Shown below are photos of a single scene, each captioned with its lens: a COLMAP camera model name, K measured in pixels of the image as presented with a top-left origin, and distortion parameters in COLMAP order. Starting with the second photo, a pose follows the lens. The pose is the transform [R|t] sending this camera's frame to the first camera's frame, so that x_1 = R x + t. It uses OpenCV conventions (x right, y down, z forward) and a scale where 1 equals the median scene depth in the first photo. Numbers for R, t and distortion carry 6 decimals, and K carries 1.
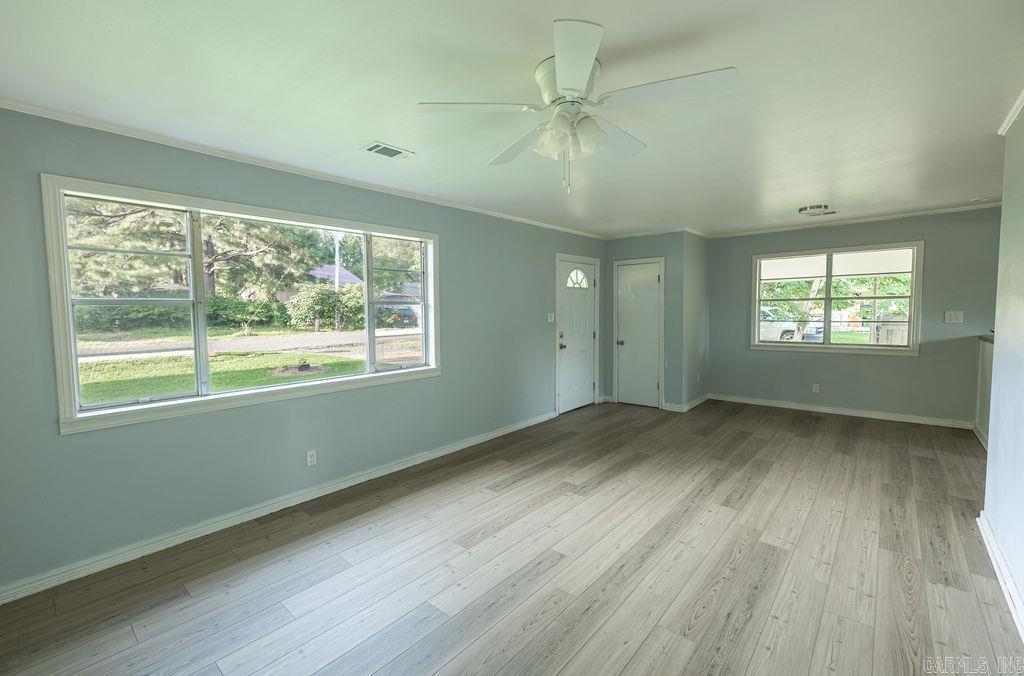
lens RADIAL K [[436.9, 0, 509.5], [0, 436.9, 336.4], [0, 0, 1]] dist [-0.000877, -0.000654]
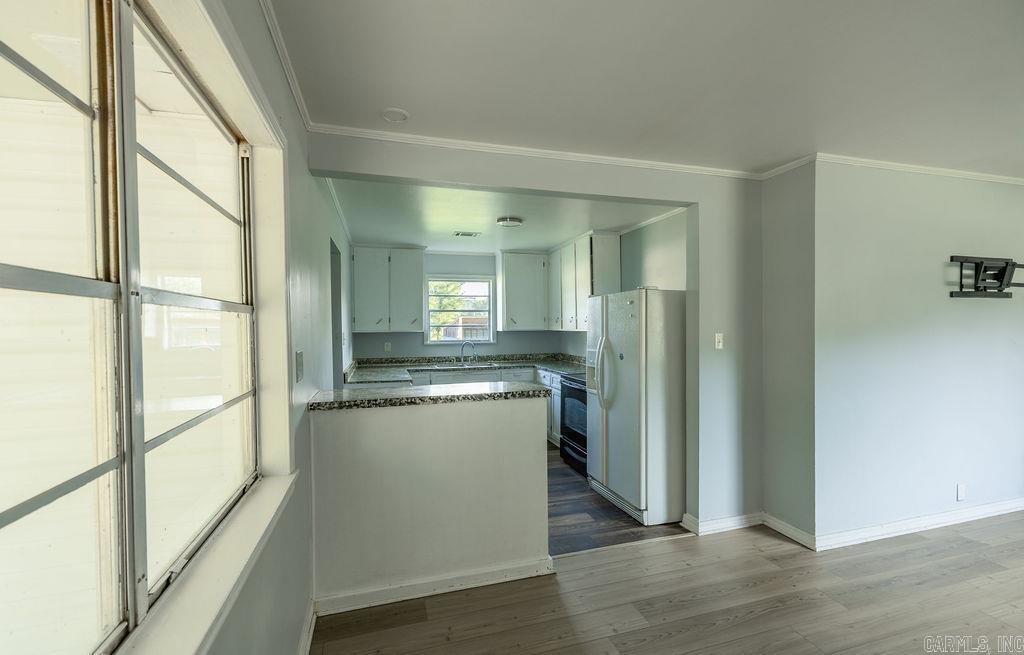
lens RADIAL K [[431.5, 0, 511.2], [0, 431.5, 330.0], [0, 0, 1]] dist [0.007833, -0.000423]
pose [[-0.843061, 0.018251, 0.537508, 0.863738], [0.056395, 0.996914, 0.054602, -0.116487], [-0.534853, 0.076346, -0.841489, 1.641106]]
